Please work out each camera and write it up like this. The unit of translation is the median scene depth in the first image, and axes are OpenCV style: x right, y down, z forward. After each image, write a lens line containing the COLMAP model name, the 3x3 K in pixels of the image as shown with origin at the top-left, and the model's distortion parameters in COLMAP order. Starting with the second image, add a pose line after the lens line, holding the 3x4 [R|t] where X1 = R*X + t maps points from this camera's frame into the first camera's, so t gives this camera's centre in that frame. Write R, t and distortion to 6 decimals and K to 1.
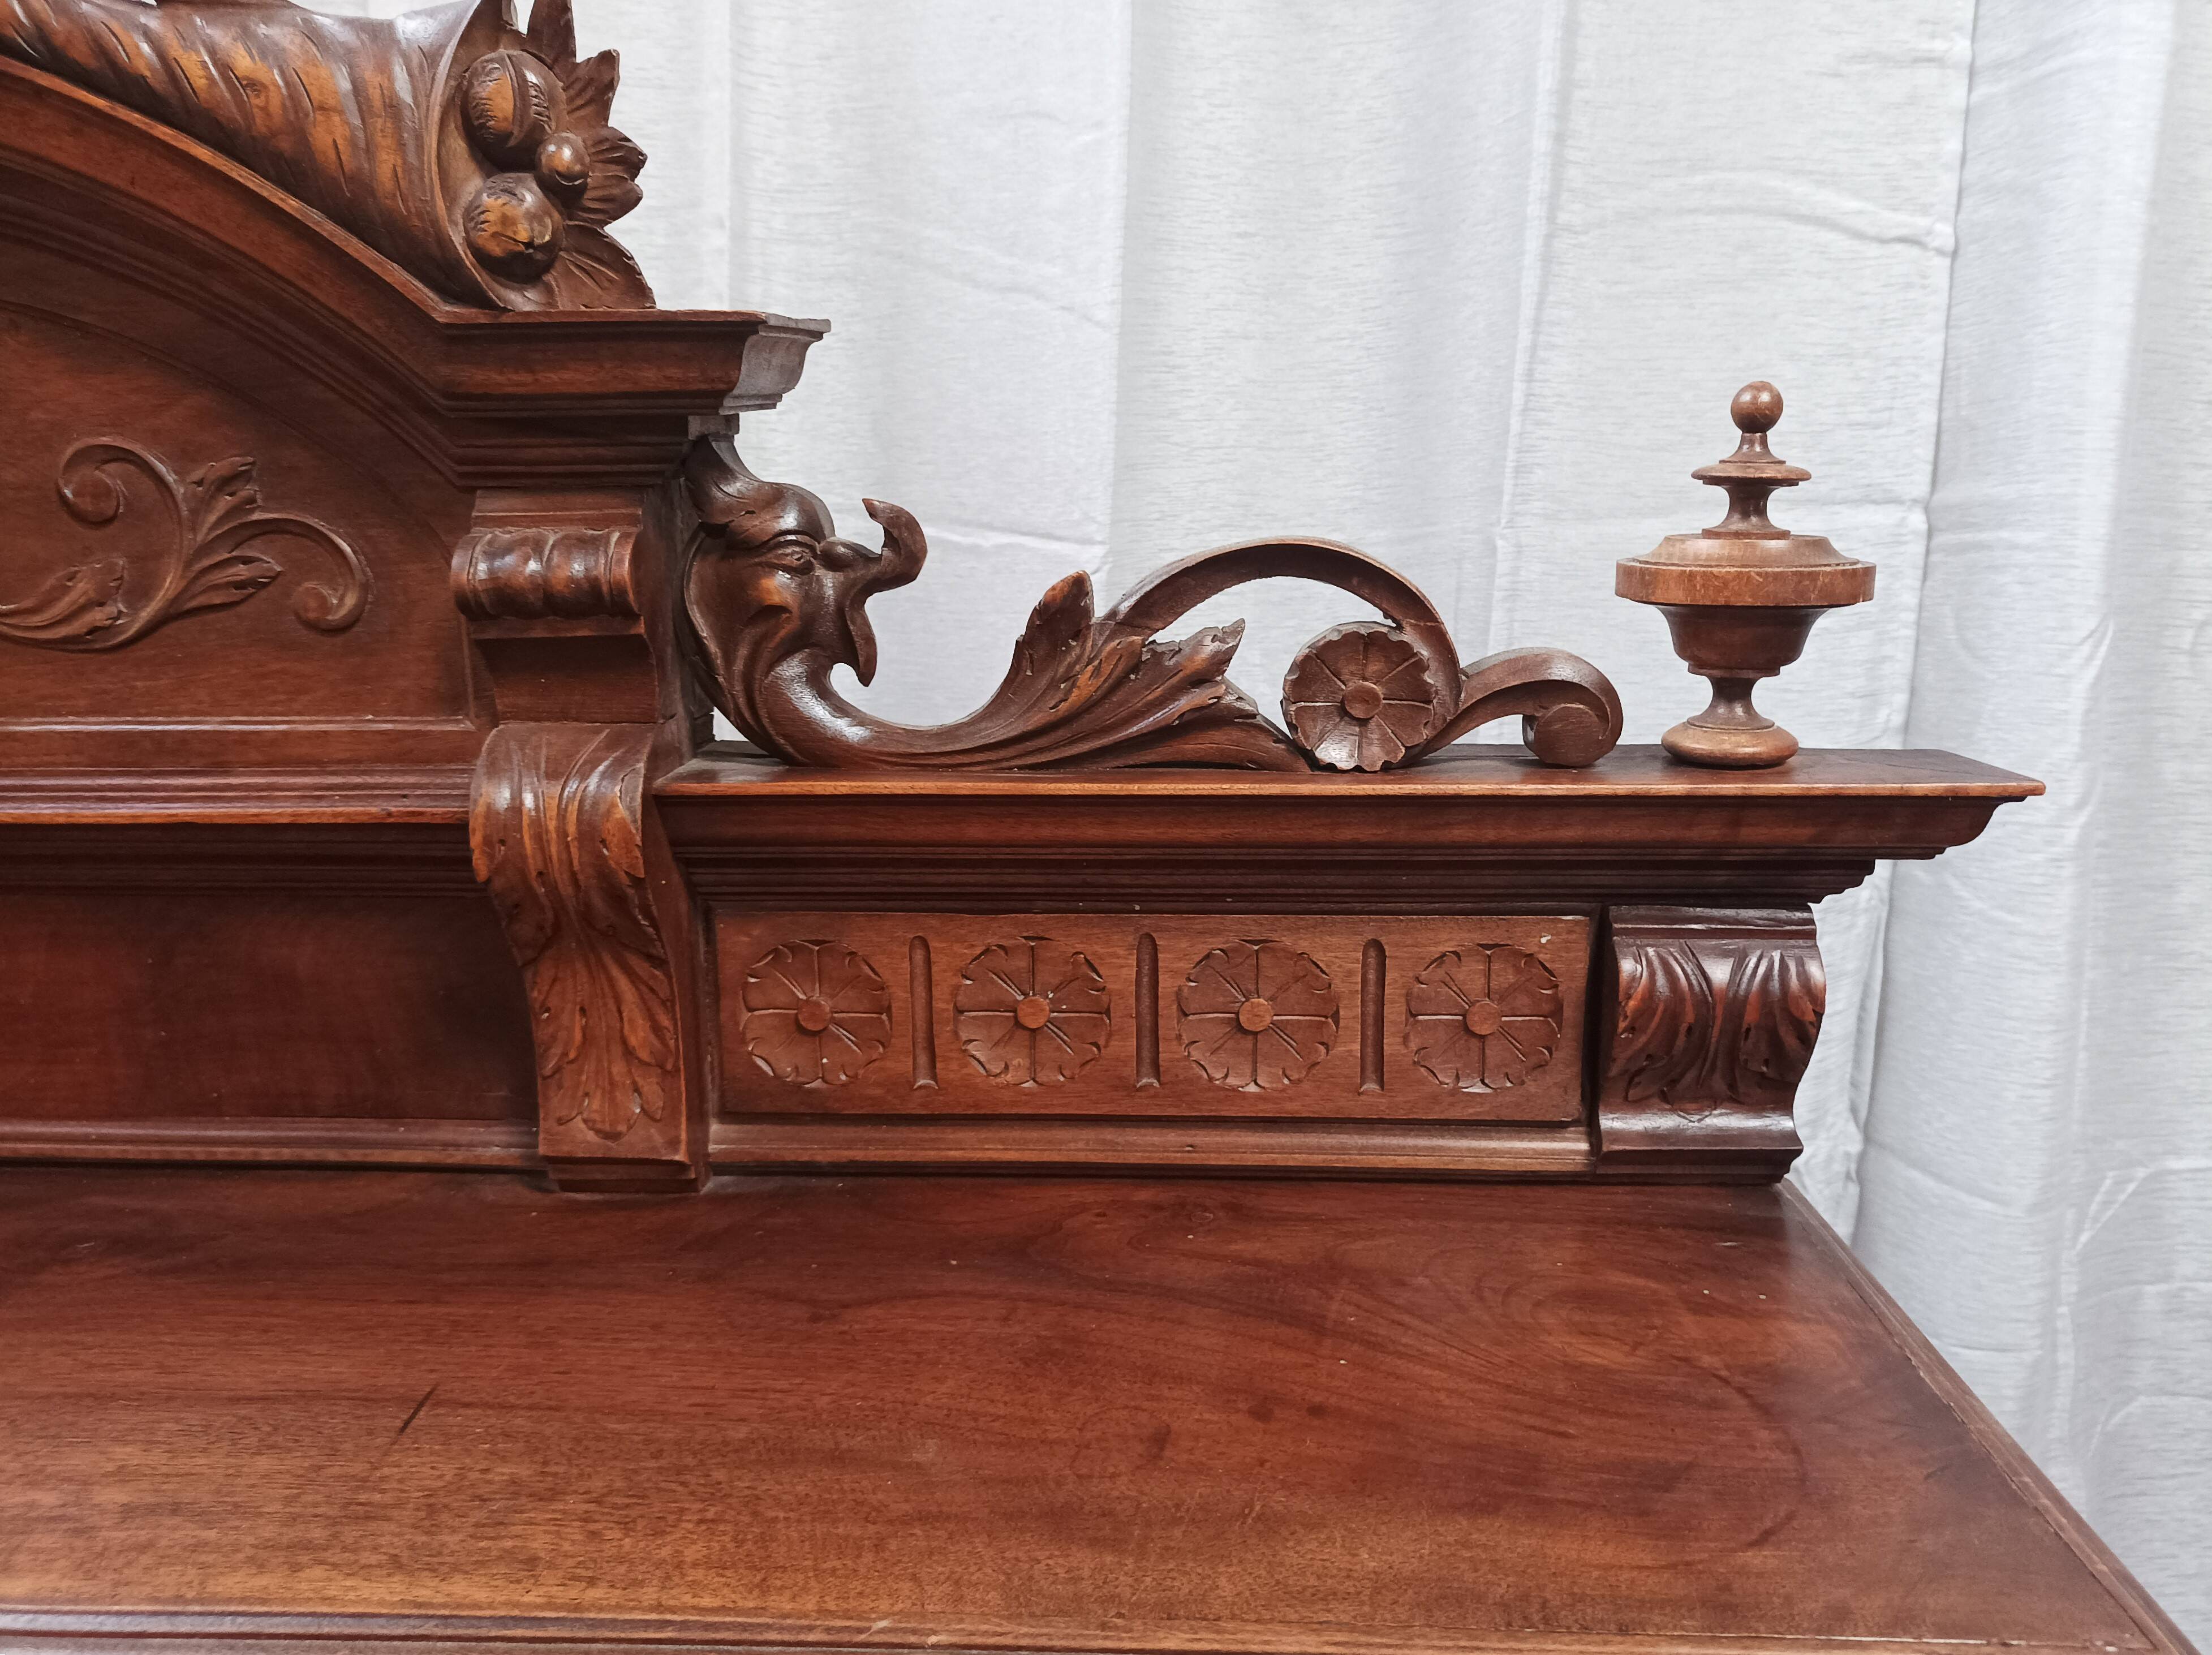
lens RADIAL K [[1680.5, 0, 1106.0], [0, 1680.5, 827.5], [0, 0, 1]] dist [0.013486, -0.005385]
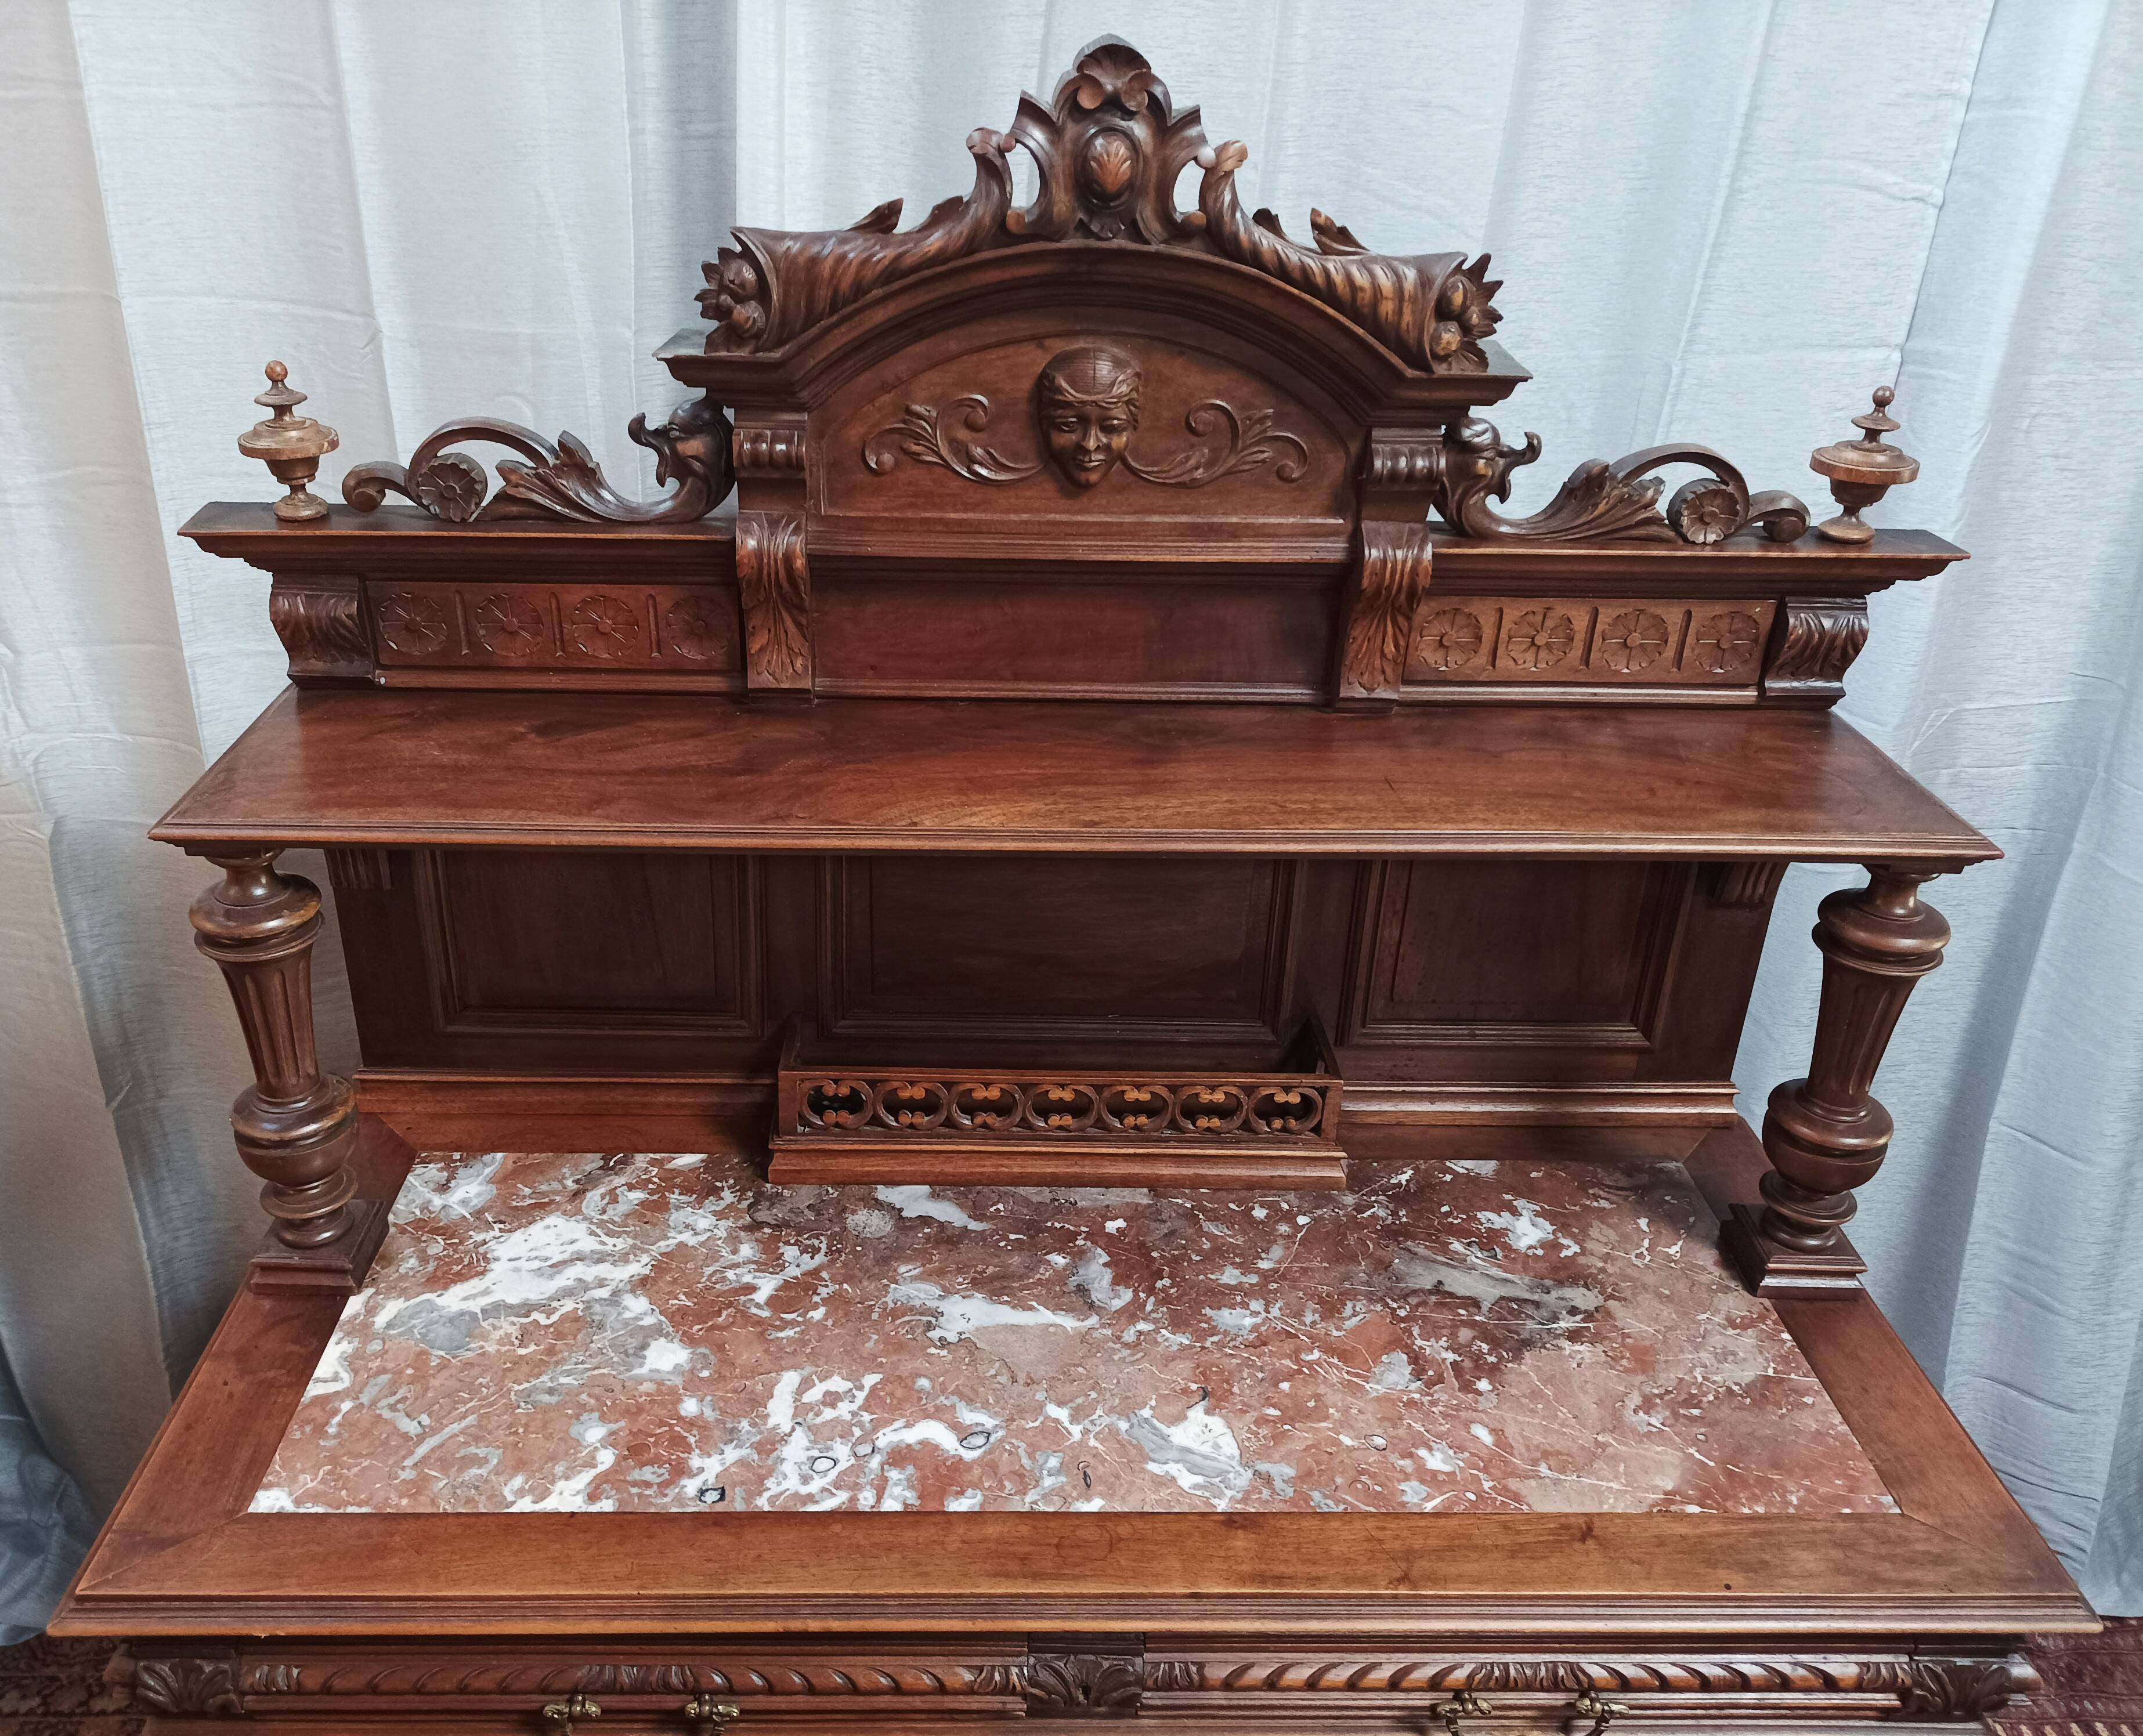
lens RADIAL K [[1709.6, 0, 999.8], [0, 1709.6, 865.9], [0, 0, 1]] dist [0.037200, -0.026817]
pose [[0.997074, -0.007637, 0.076057, -1.023396], [-0.013463, 0.961899, 0.273074, -0.241833], [-0.075245, -0.273299, 0.958982, -1.406326]]
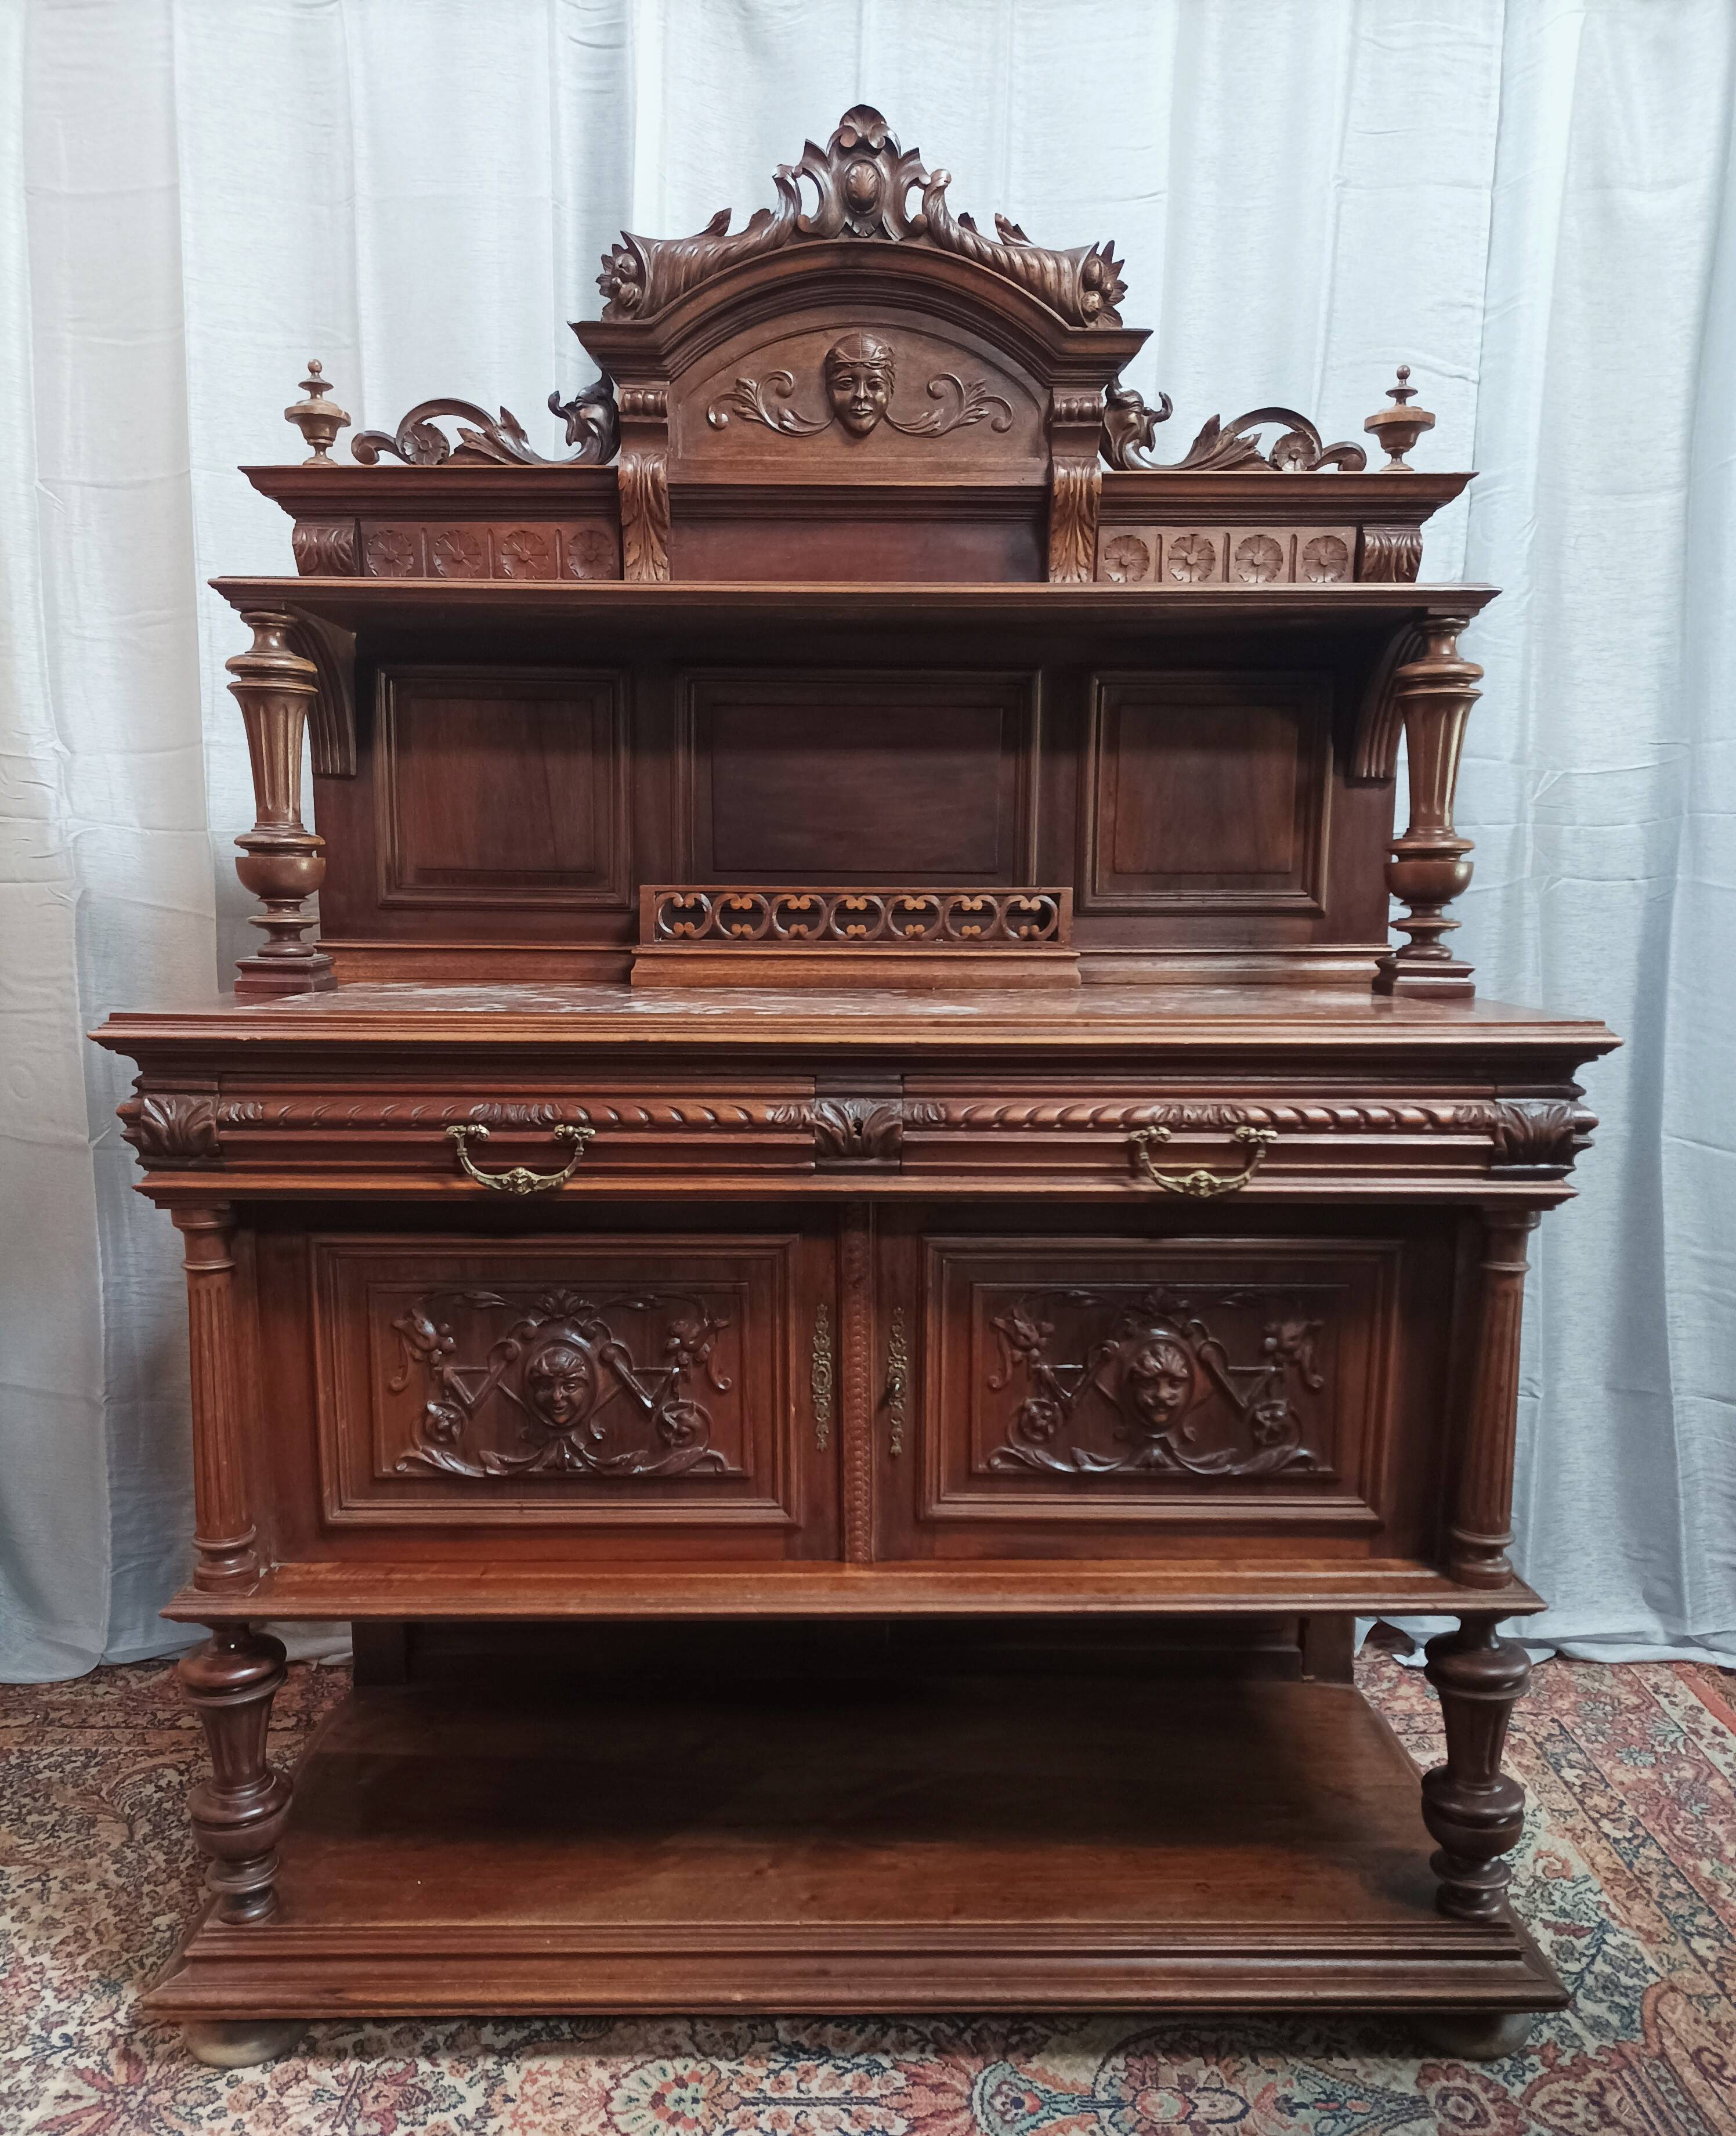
lens RADIAL K [[1704.1, 0, 866.2], [0, 1704.1, 1169.5], [0, 0, 1]] dist [0.037200, -0.026817]
pose [[0.998073, -0.000323, 0.062048, -0.923770], [0.001725, 0.999744, -0.022545, 1.433191], [-0.062025, 0.022608, 0.997819, -2.390721]]
